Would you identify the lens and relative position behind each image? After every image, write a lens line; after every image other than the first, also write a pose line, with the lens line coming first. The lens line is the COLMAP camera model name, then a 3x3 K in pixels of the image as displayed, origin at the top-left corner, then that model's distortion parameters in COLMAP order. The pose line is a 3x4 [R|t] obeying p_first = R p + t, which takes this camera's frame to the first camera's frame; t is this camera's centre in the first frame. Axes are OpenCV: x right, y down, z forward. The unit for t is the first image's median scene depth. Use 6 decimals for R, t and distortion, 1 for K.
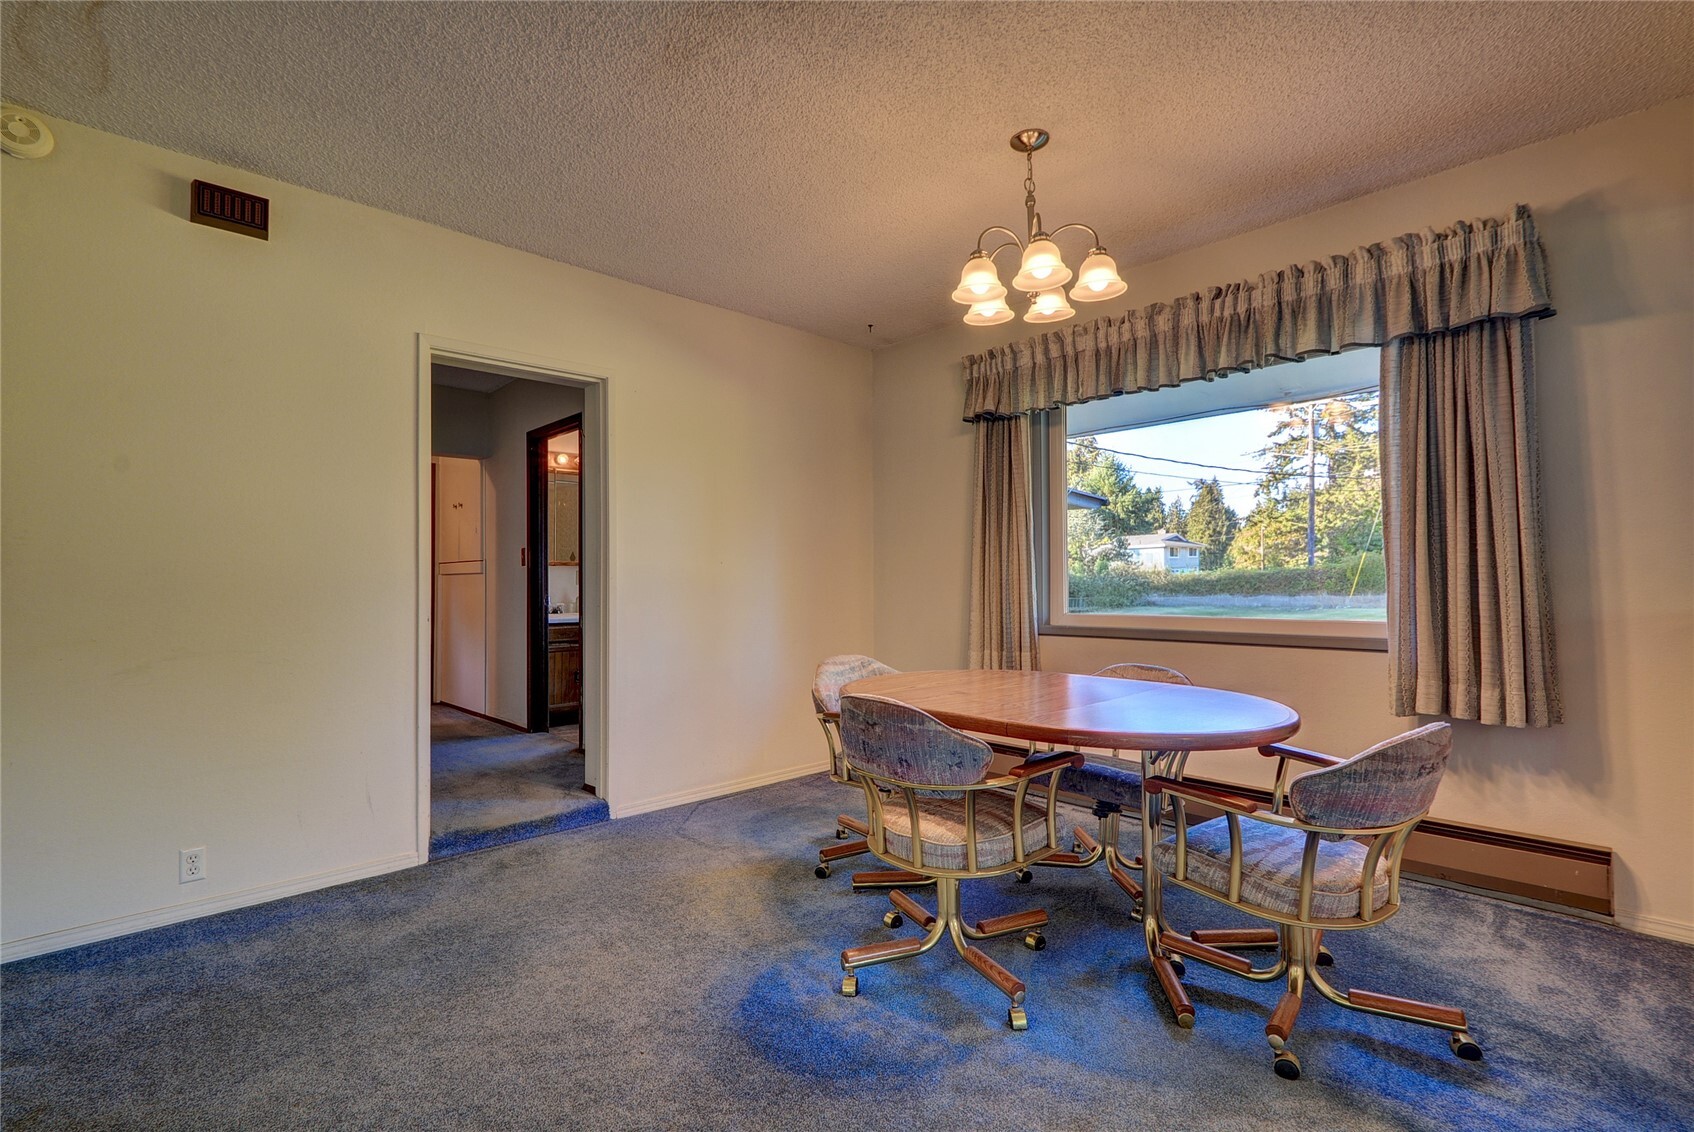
lens RADIAL K [[771.5, 0, 835.9], [0, 771.5, 562.5], [0, 0, 1]] dist [0.016463, -0.010476]
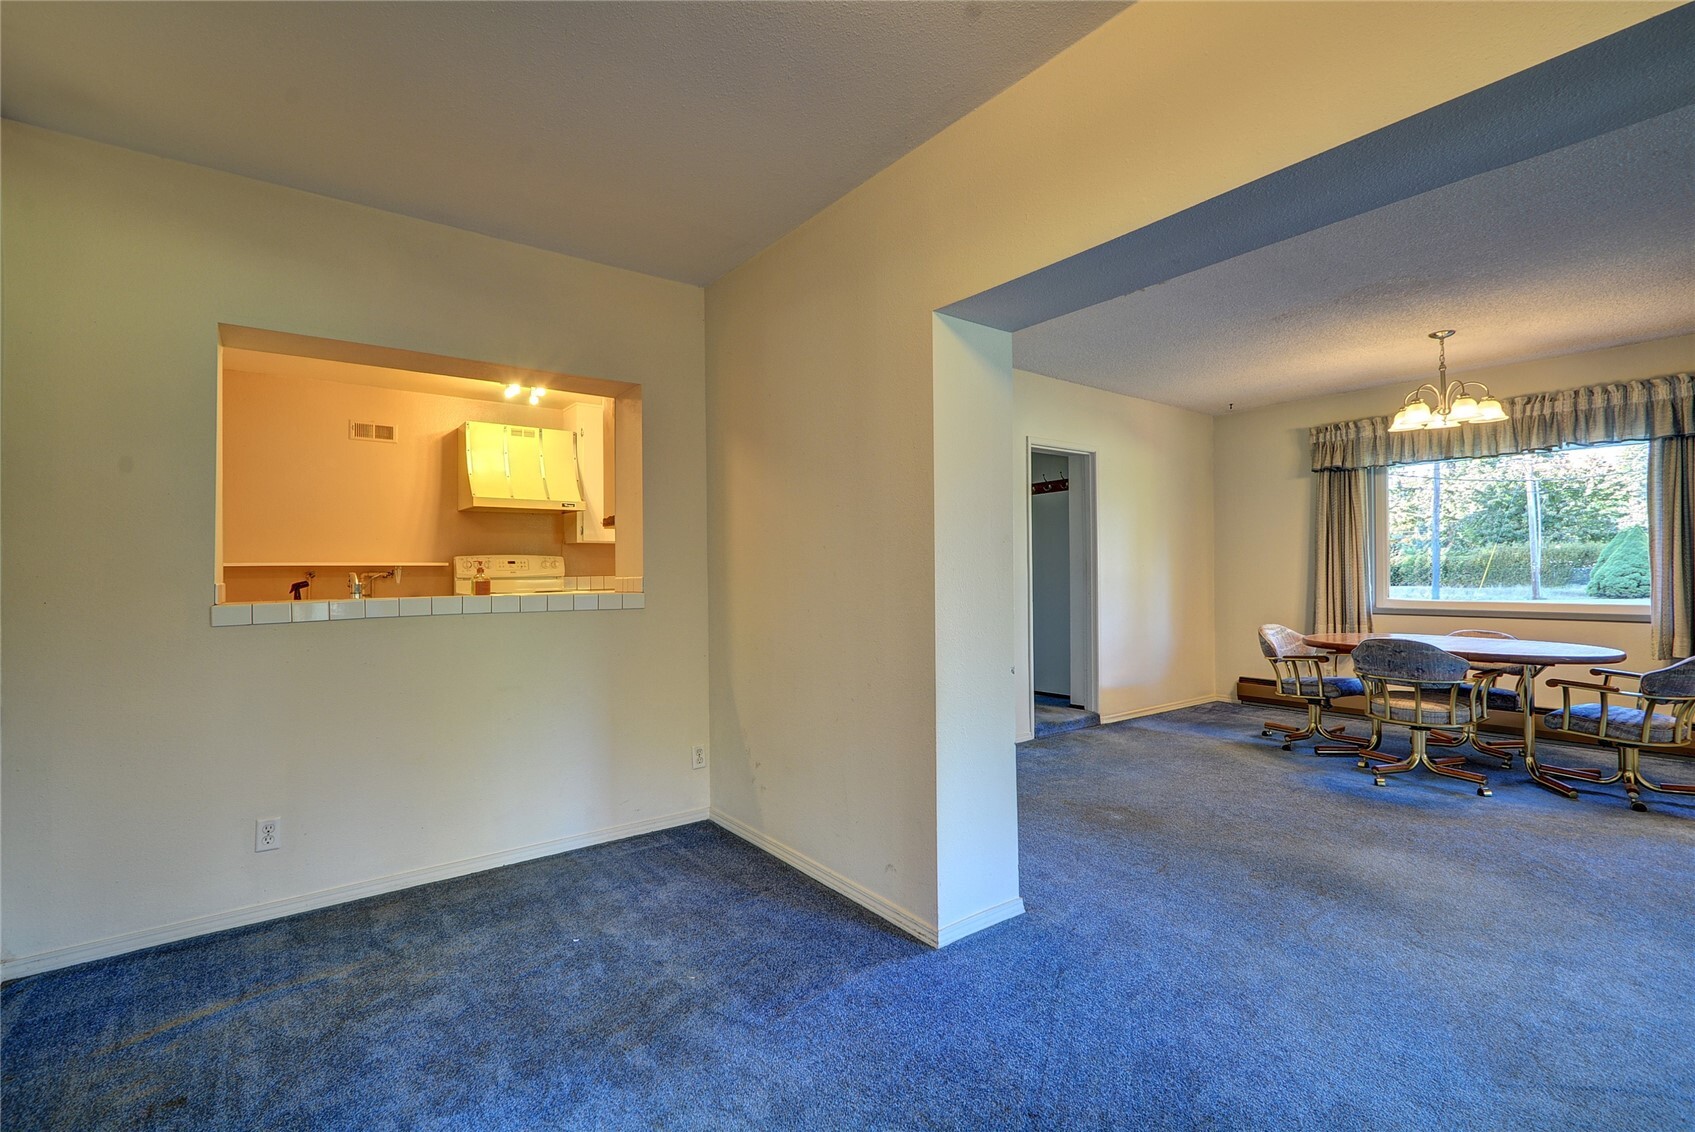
lens RADIAL K [[751.4, 0, 839.6], [0, 751.4, 564.4], [0, 0, 1]] dist [0.008499, -0.004187]
pose [[0.994758, 0.001204, -0.102246, -0.823513], [0.000398, 0.999878, 0.015643, -0.035306], [0.102253, -0.015602, 0.994636, -0.759742]]
